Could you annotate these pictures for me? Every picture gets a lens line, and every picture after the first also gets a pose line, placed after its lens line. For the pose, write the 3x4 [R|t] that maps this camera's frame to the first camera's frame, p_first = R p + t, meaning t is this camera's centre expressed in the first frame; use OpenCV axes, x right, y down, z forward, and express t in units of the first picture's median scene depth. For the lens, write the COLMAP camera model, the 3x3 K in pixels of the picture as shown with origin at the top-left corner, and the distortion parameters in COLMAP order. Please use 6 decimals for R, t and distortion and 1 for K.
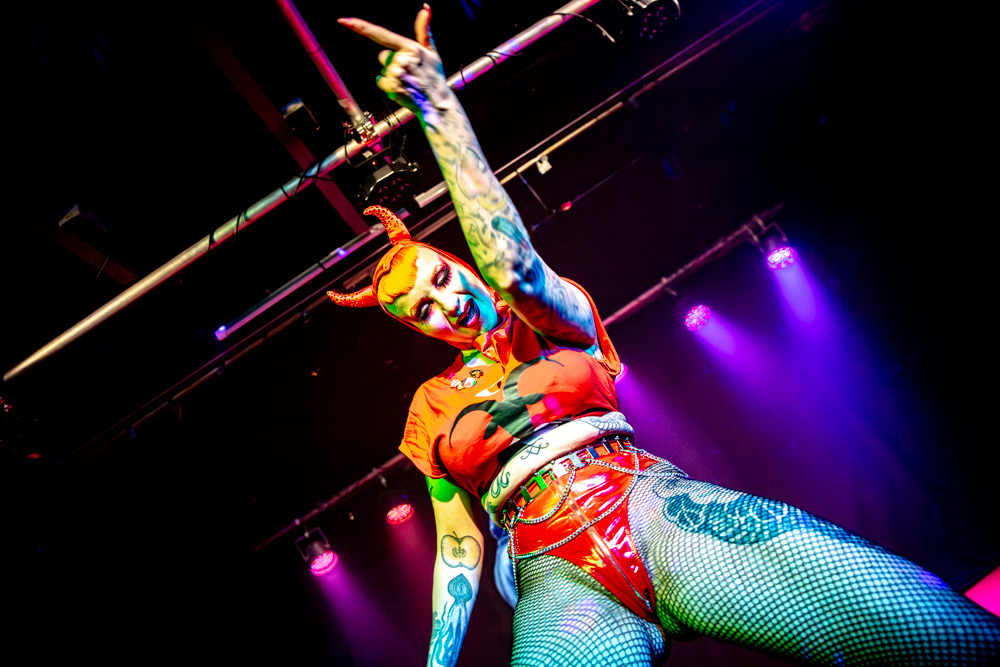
lens RADIAL K [[746.3, 0, 500.0], [0, 746.3, 333.5], [0, 0, 1]] dist [-0.008754, -0.001145]
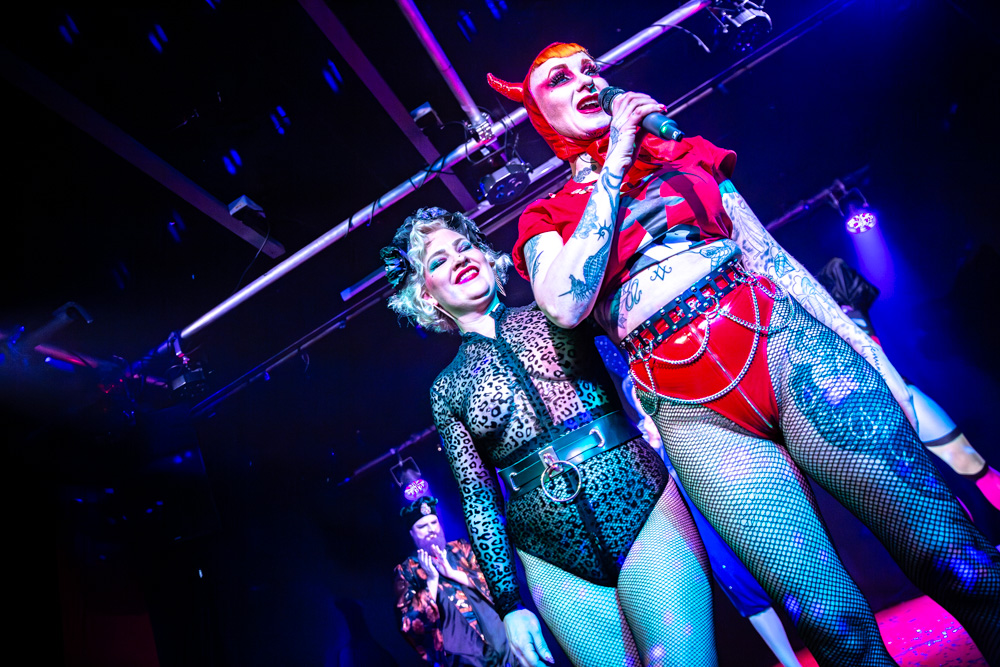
lens RADIAL K [[735.7, 0, 500.0], [0, 735.7, 333.5], [0, 0, 1]] dist [0.000761, 0.002307]
pose [[0.995243, 0.023220, -0.094612, -0.040419], [-0.014645, 0.995804, 0.090332, -0.063530], [0.096312, -0.088517, 0.991407, -0.144464]]
